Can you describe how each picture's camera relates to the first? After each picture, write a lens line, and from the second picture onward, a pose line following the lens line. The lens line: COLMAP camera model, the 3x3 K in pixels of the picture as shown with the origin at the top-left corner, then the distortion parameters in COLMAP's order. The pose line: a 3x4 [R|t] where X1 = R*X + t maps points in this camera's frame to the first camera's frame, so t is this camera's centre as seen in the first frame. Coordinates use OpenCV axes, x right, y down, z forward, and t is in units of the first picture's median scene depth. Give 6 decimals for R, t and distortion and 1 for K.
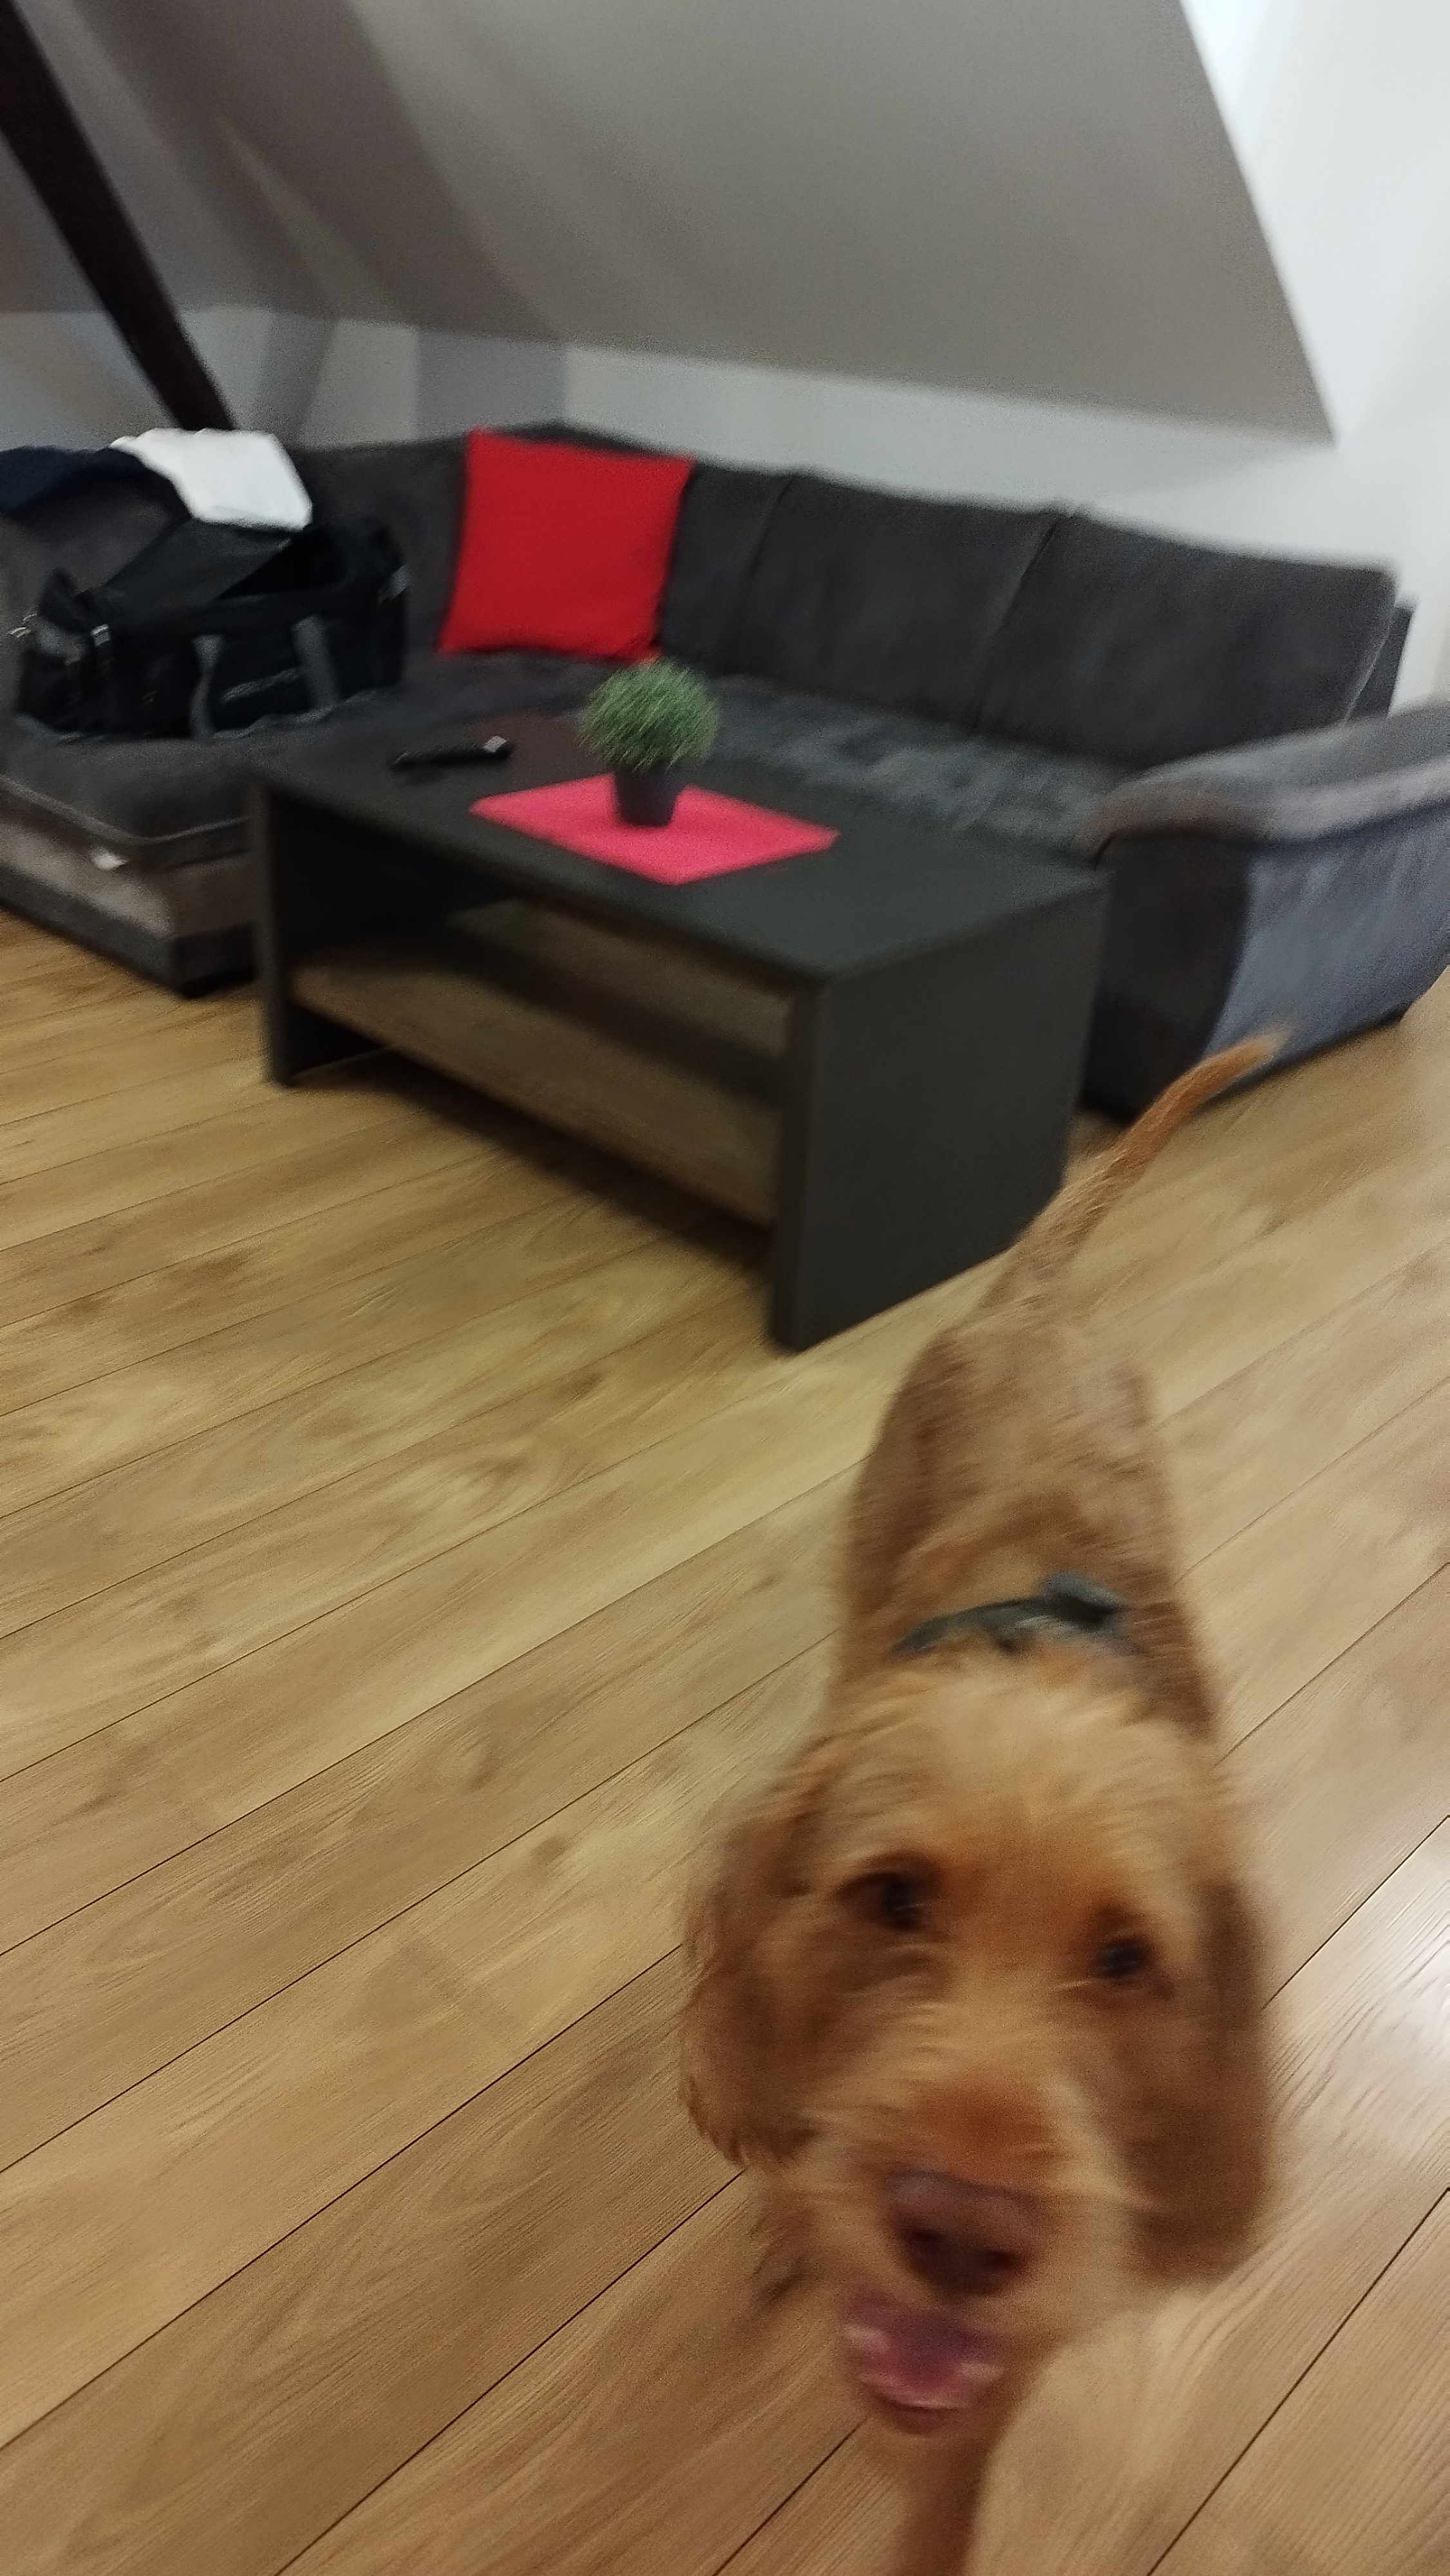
lens RADIAL K [[2010.1, 0, 725.0], [0, 2010.1, 1288.0], [0, 0, 1]] dist [0.043895, -0.131708]
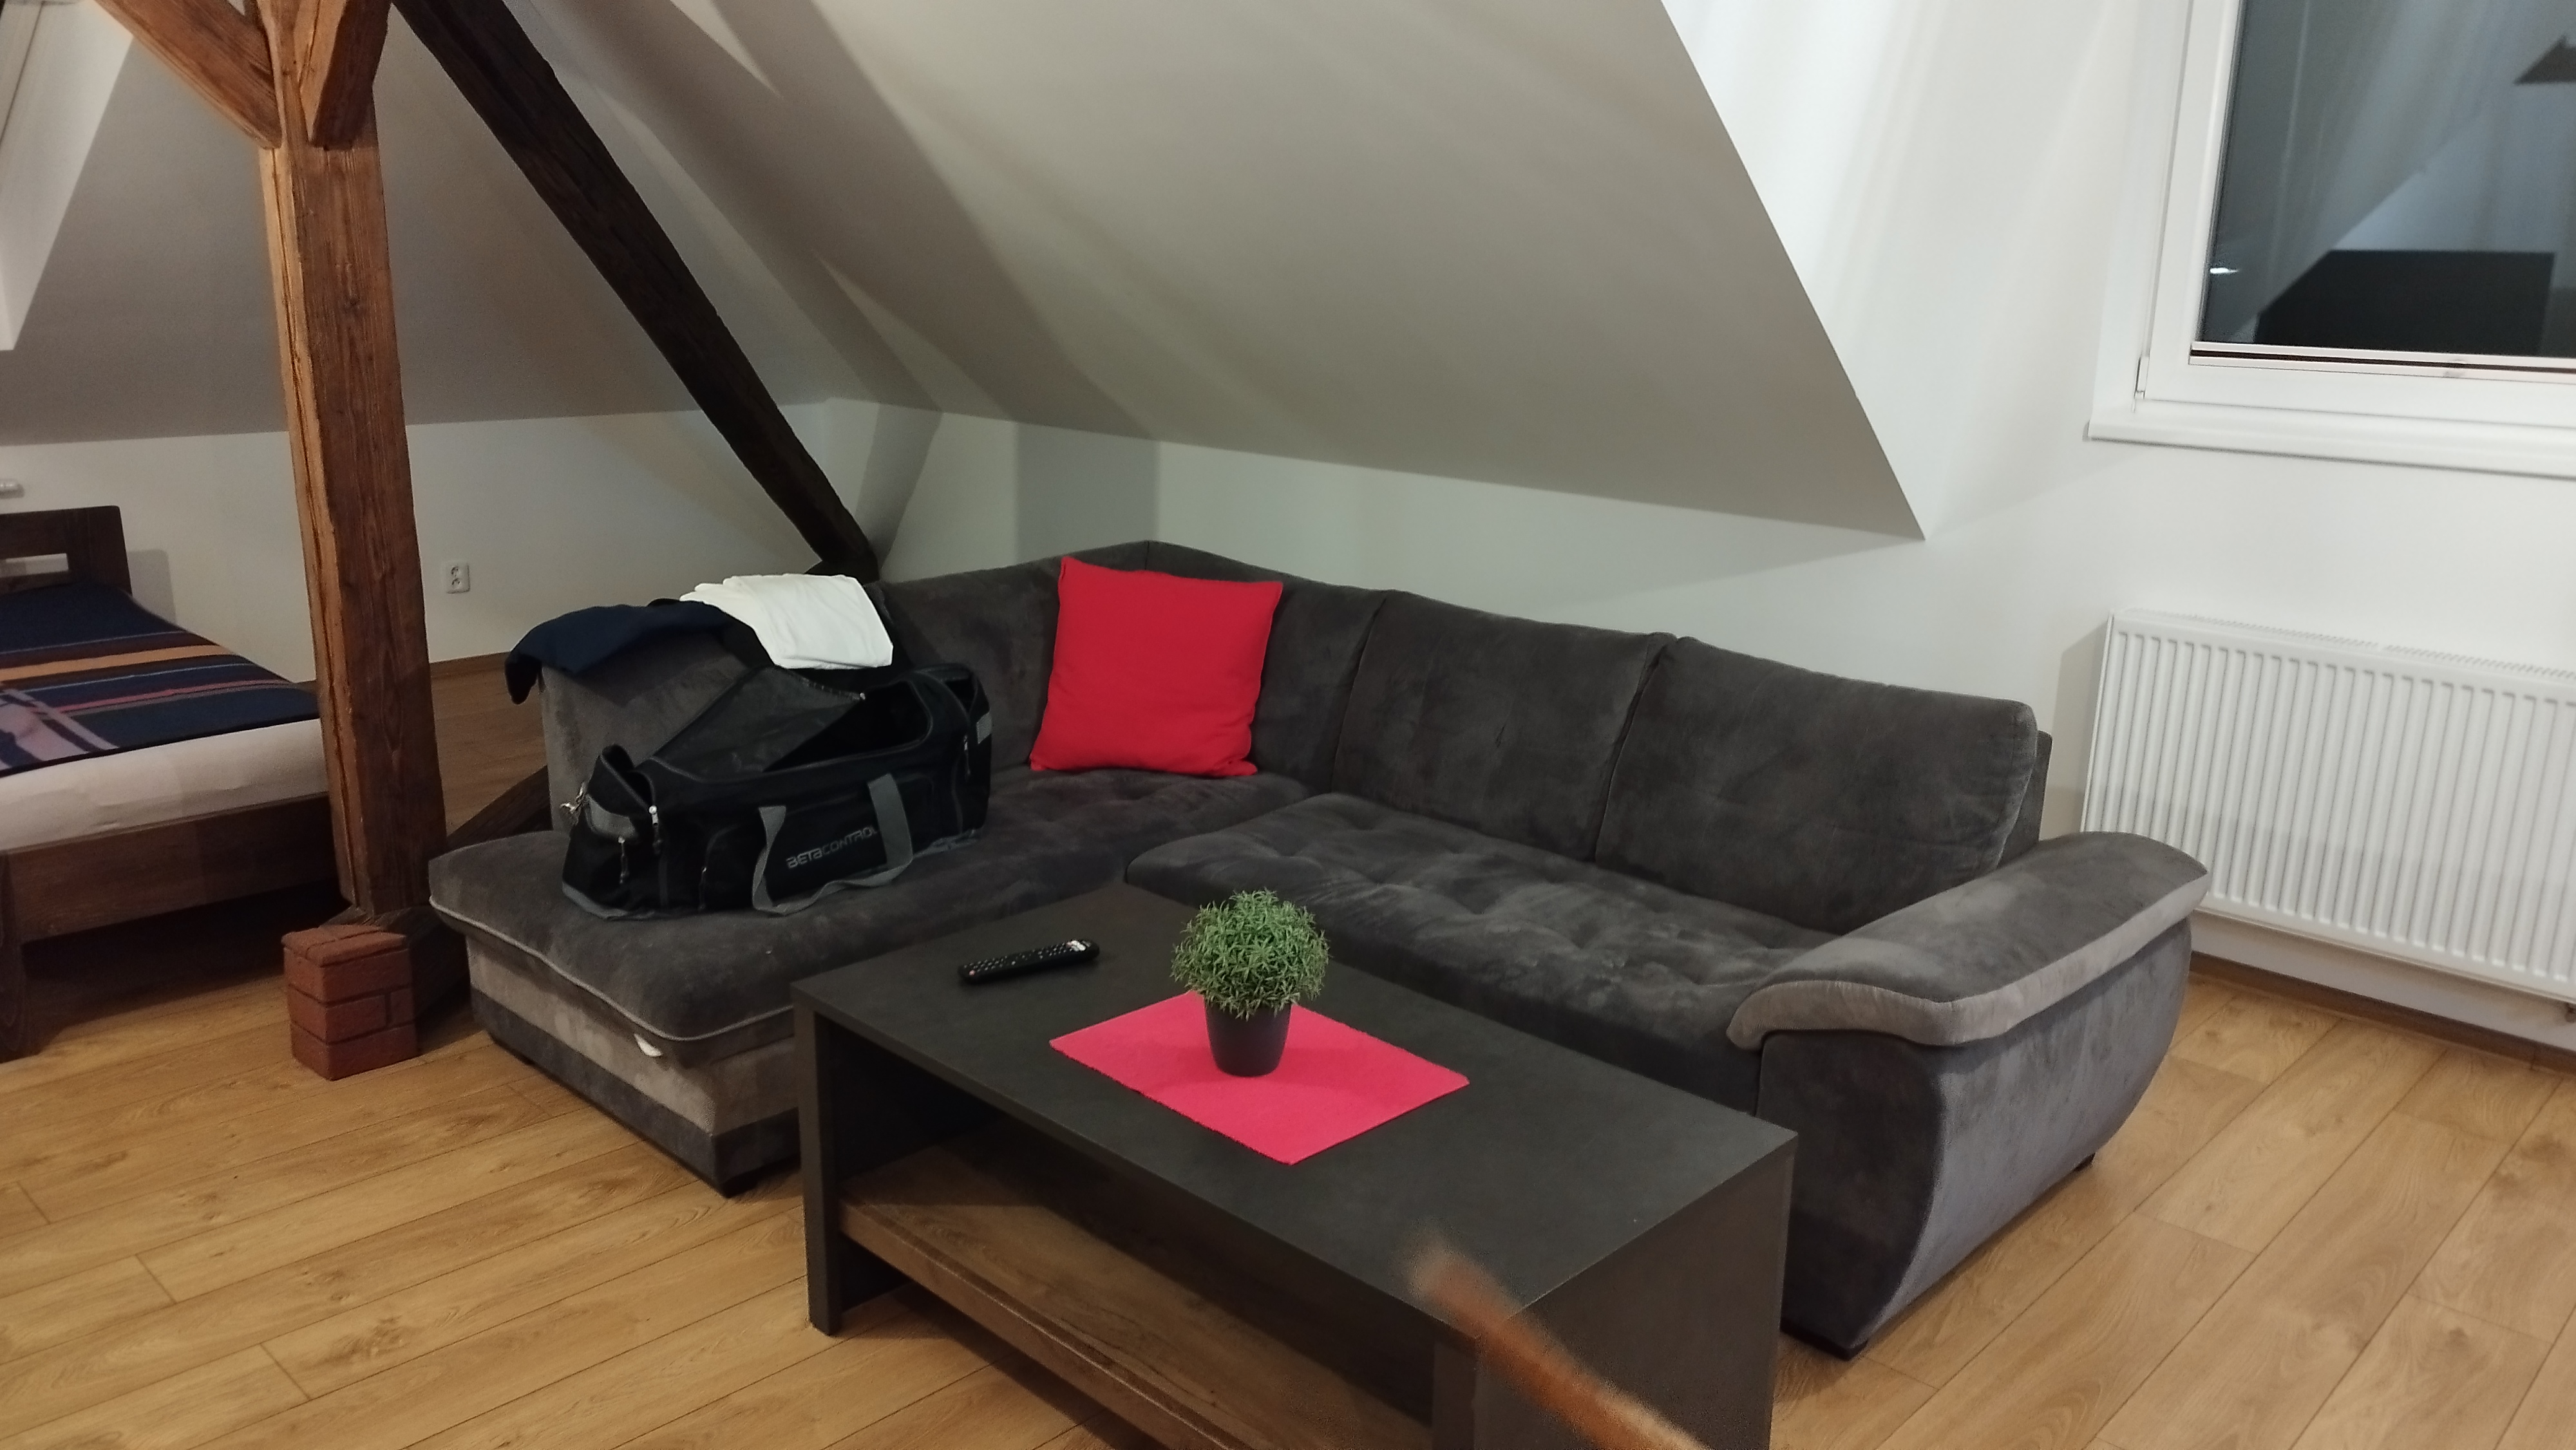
lens RADIAL K [[1875.9, 0, 1301.8], [0, 1875.9, 663.7], [0, 0, 1]] dist [0.012325, -0.002356]
pose [[0.999786, -0.020661, -0.000312, -0.010091], [0.019818, 0.963043, -0.268617, -0.142798], [0.005851, 0.268553, 0.963247, 0.143034]]
